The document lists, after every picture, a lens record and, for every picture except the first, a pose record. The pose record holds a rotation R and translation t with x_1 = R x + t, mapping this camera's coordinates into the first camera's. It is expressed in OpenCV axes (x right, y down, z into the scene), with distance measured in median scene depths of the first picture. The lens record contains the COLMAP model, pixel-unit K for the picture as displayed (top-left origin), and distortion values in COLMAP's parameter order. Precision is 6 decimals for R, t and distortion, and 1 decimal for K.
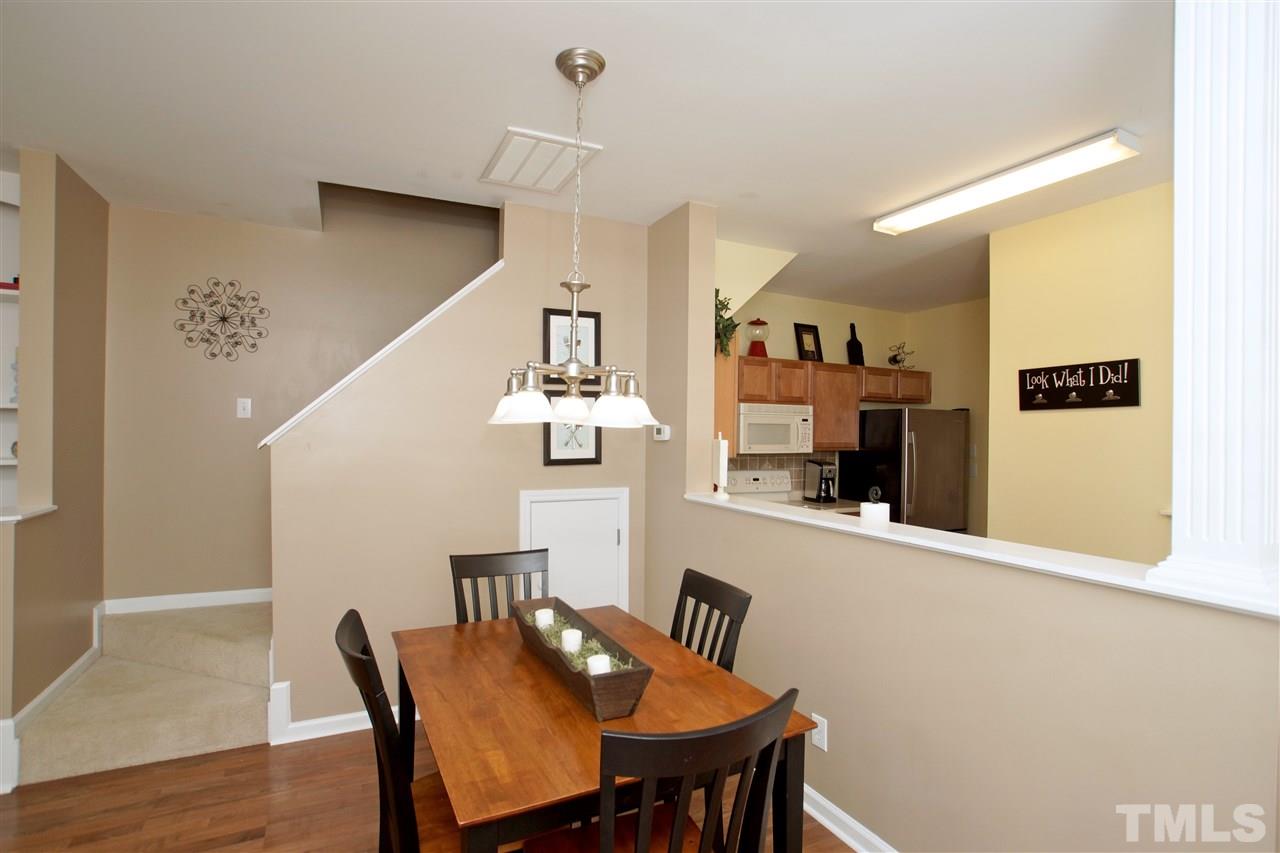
lens RADIAL K [[608.4, 0, 625.9], [0, 608.4, 428.0], [0, 0, 1]] dist [-0.044451, 0.011129]
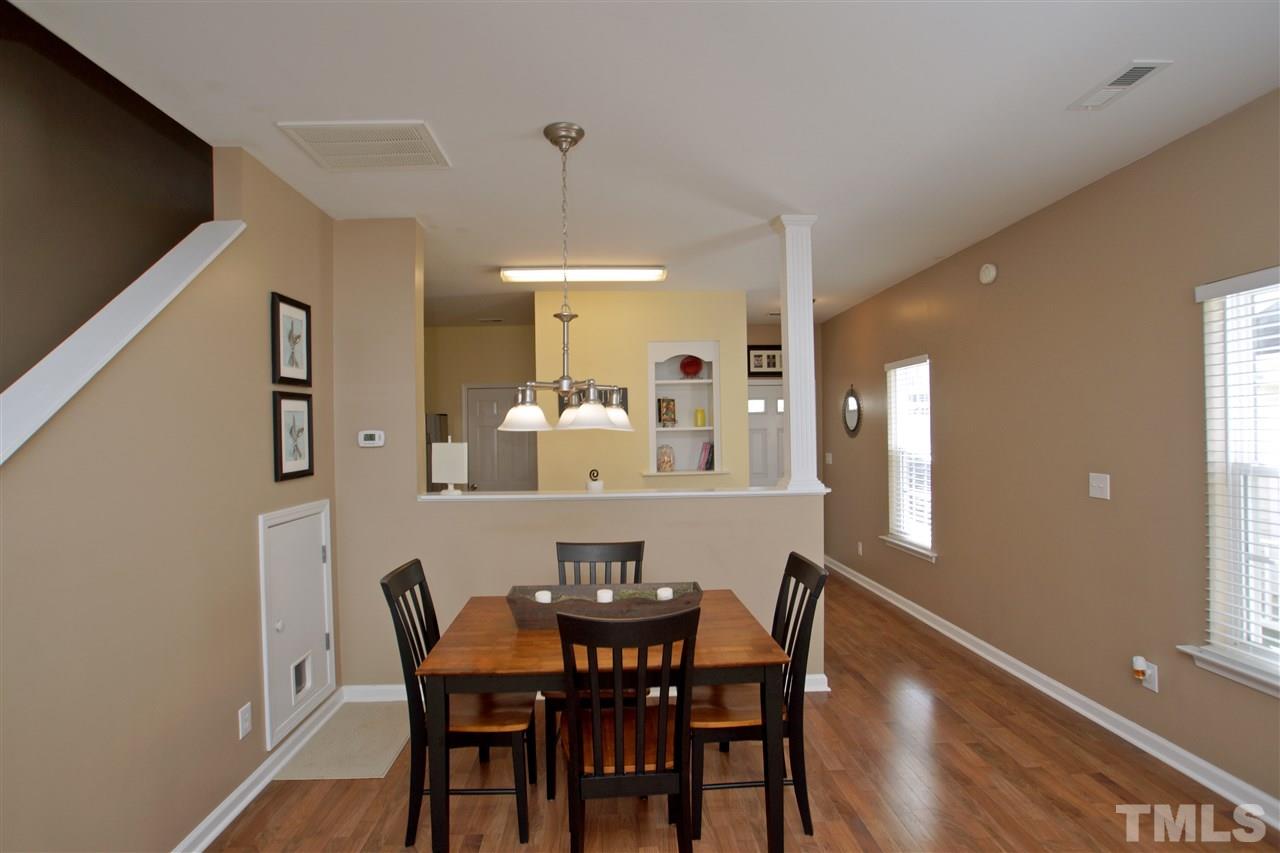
lens RADIAL K [[608.4, 0, 632.6], [0, 608.4, 430.3], [0, 0, 1]] dist [-0.044451, 0.011129]
pose [[0.403686, -0.017899, 0.914723, -0.635631], [0.017953, 0.999771, 0.011641, -0.008680], [-0.914722, 0.011722, 0.403915, 0.207467]]
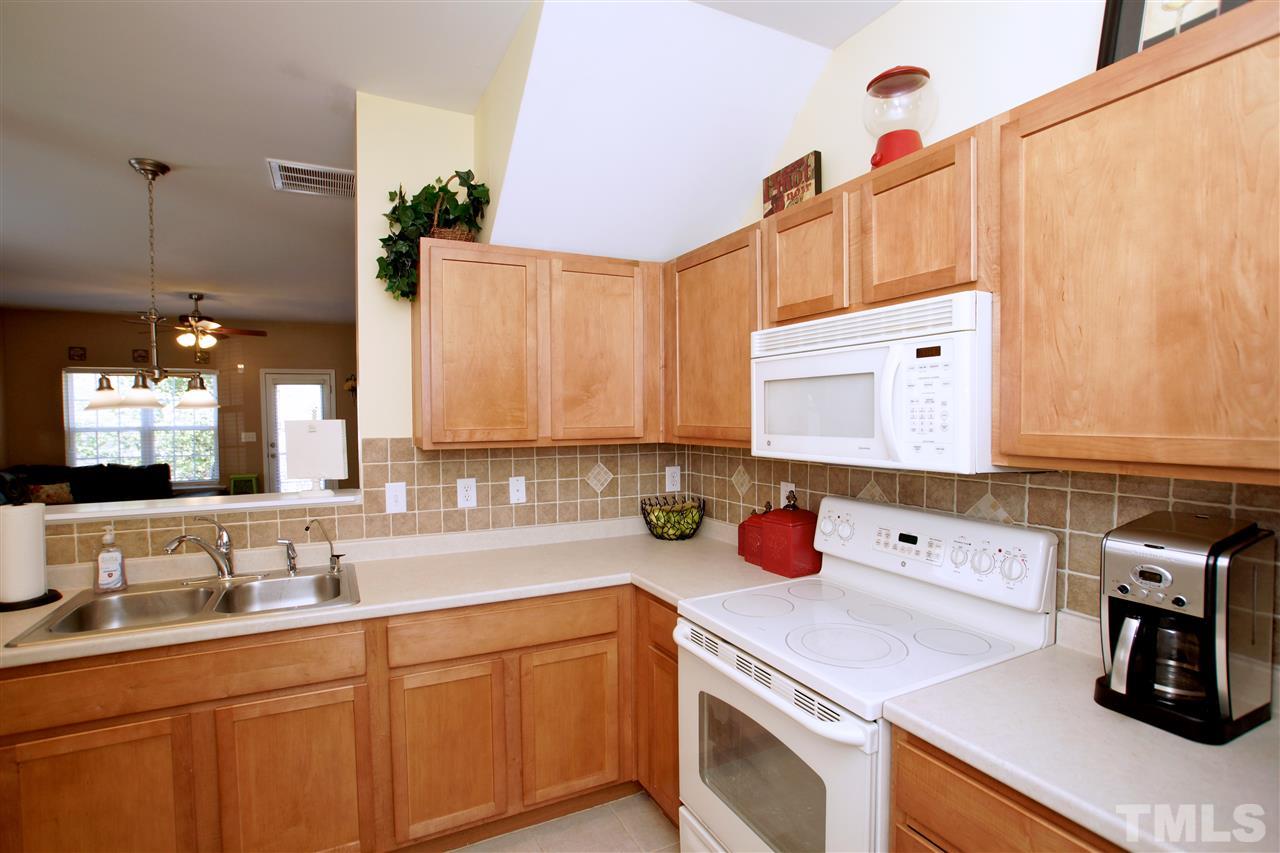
lens RADIAL K [[608.4, 0, 643.2], [0, 608.4, 432.3], [0, 0, 1]] dist [-0.044451, 0.011129]
pose [[0.032164, 0.017998, -0.999321, 0.781055], [0.016099, 0.999699, 0.018523, 0.022474], [0.999353, -0.016684, 0.031865, 1.190797]]
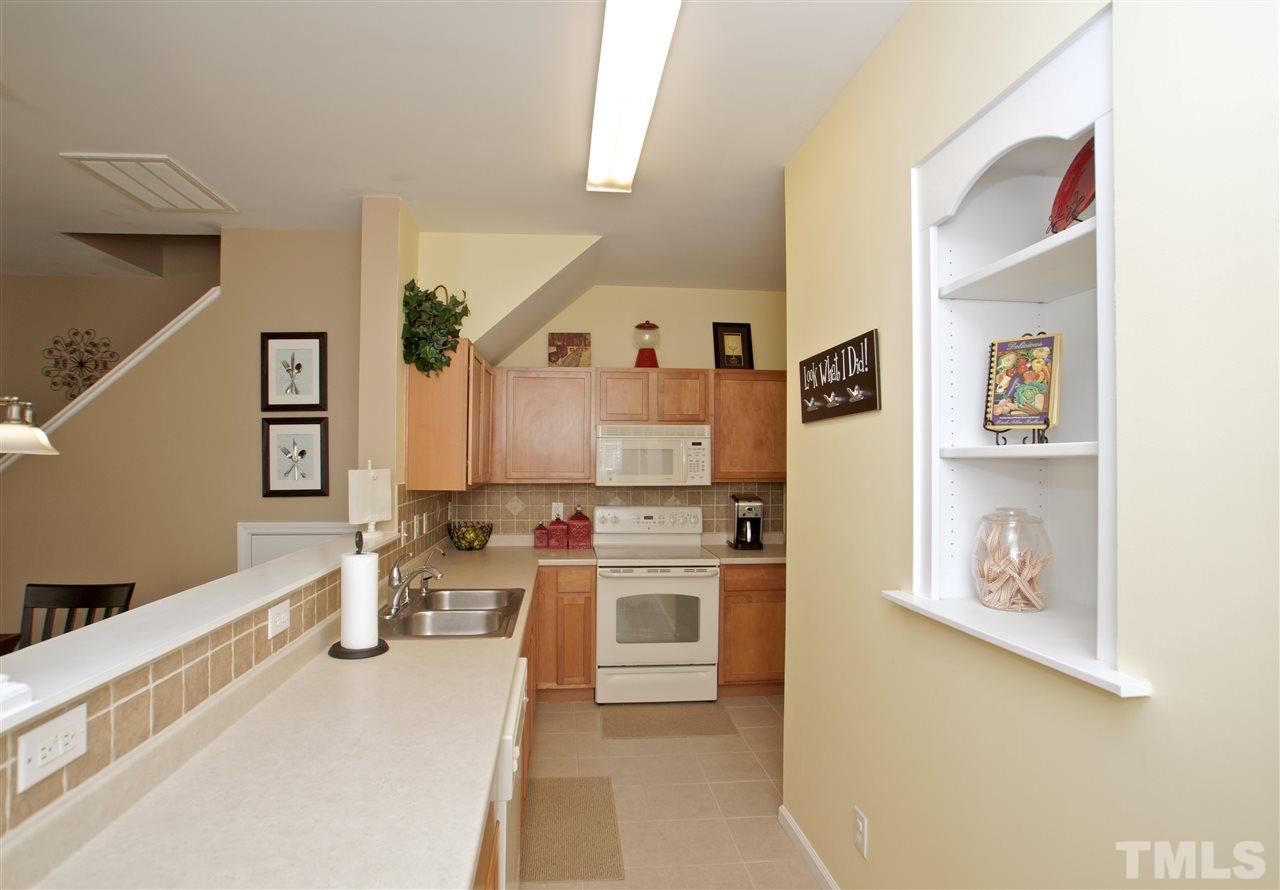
lens RADIAL K [[646.2, 0, 611.1], [0, 646.2, 448.3], [0, 0, 1]] dist [-0.009791, 0.002706]
pose [[0.929416, -0.017242, -0.368631, 0.695241], [0.011555, 0.999778, -0.017630, 0.008951], [0.368853, 0.012126, 0.929409, 0.241489]]
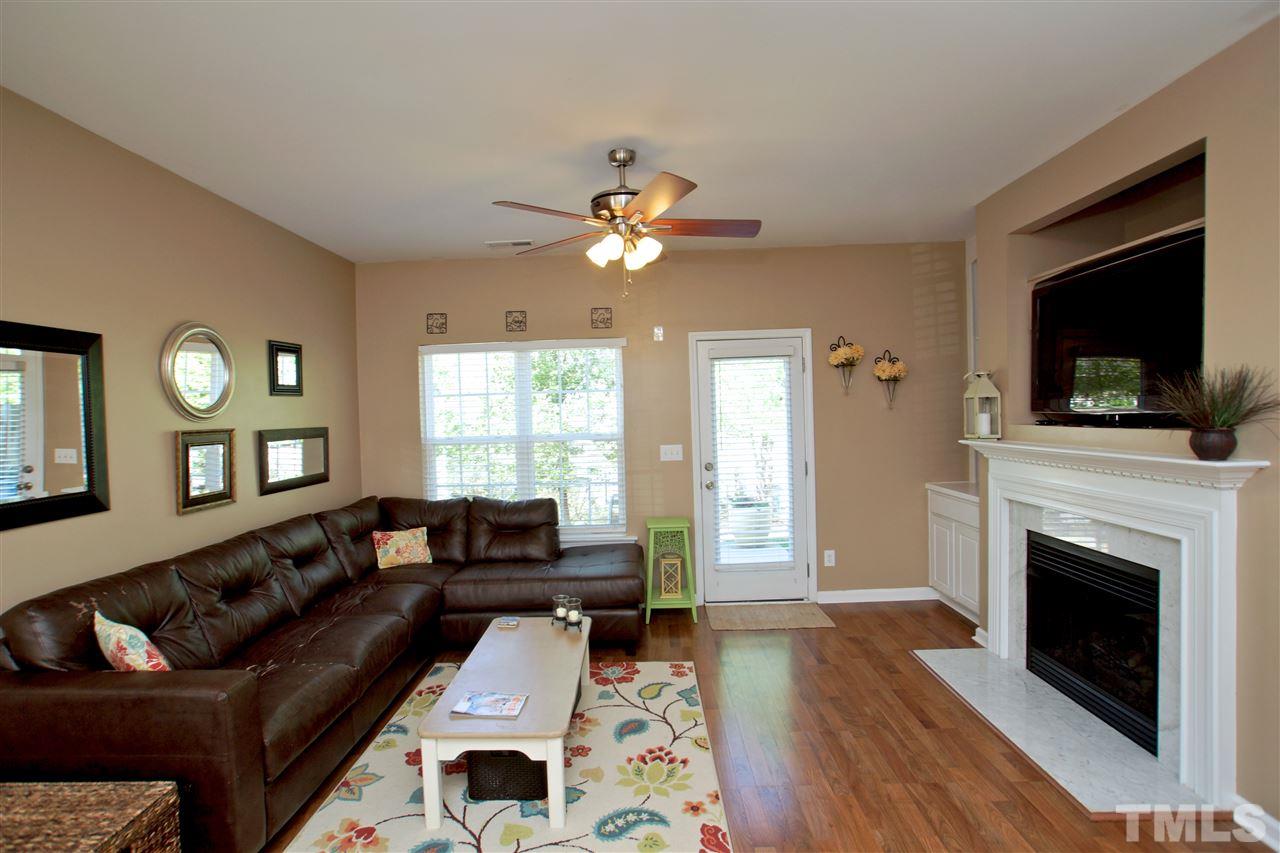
lens RADIAL K [[608.4, 0, 632.8], [0, 608.4, 435.5], [0, 0, 1]] dist [-0.044451, 0.011129]
pose [[-0.447012, 0.028369, -0.894078, -0.245032], [0.028270, 0.999446, 0.017578, -0.003822], [0.894081, -0.017418, -0.447566, 0.344753]]
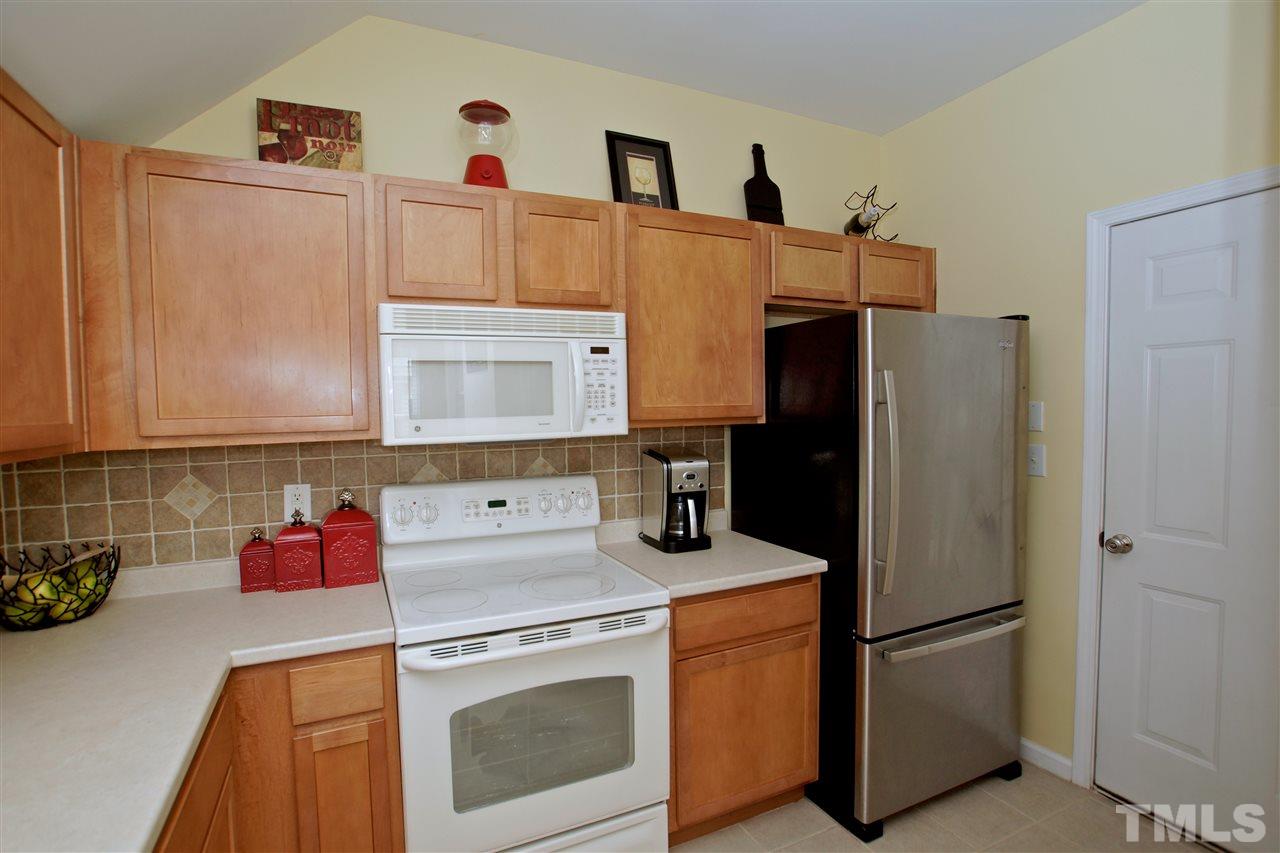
lens RADIAL K [[608.4, 0, 613.7], [0, 608.4, 430.8], [0, 0, 1]] dist [-0.044451, 0.011129]
pose [[0.998924, -0.031556, -0.033977, 0.436559], [0.033136, 0.998346, 0.046985, 0.027753], [0.032438, -0.048060, 0.998318, 0.847060]]
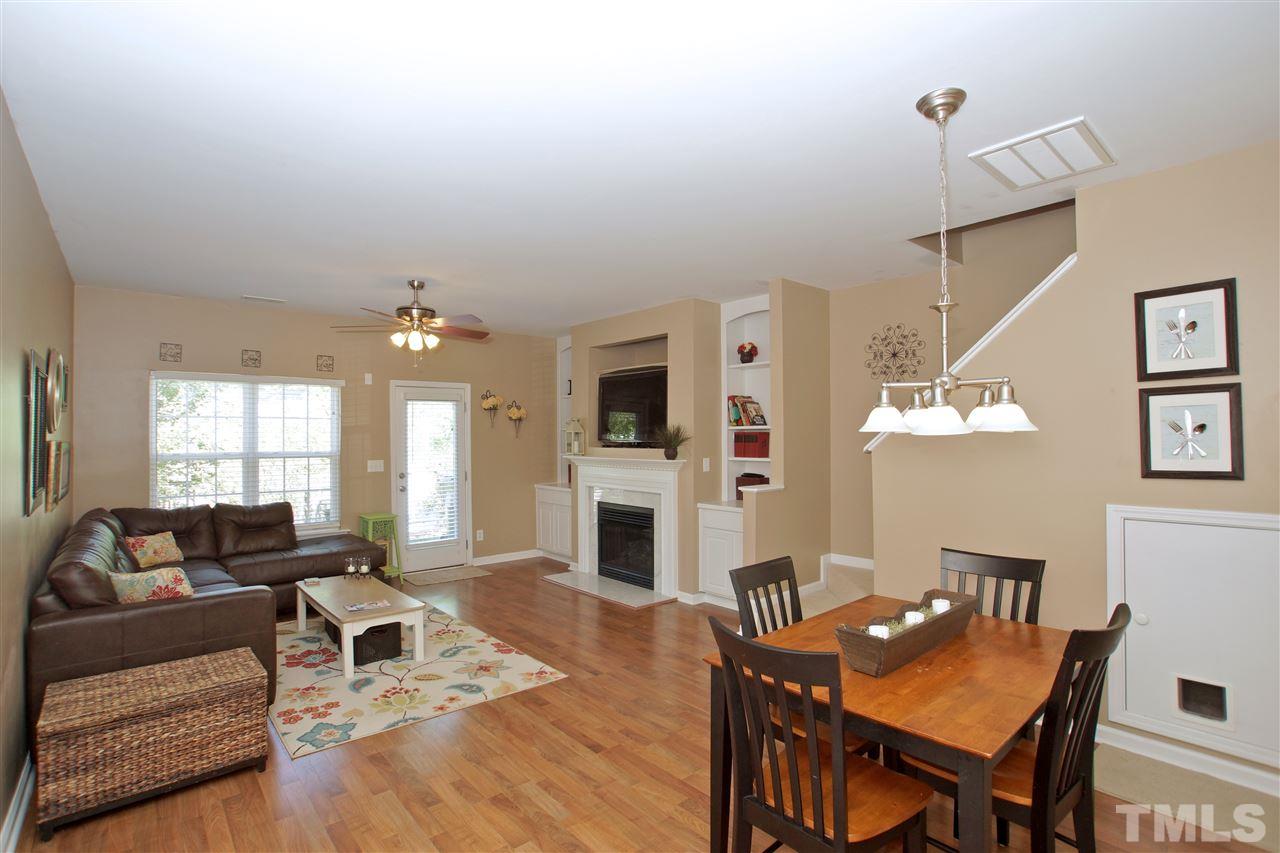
lens RADIAL K [[608.4, 0, 631.1], [0, 608.4, 429.5], [0, 0, 1]] dist [-0.044451, 0.011129]
pose [[0.269929, -0.025250, -0.962549, 0.435726], [0.015129, 0.999644, -0.021981, 0.001635], [0.962761, -0.008629, 0.270215, 0.084593]]
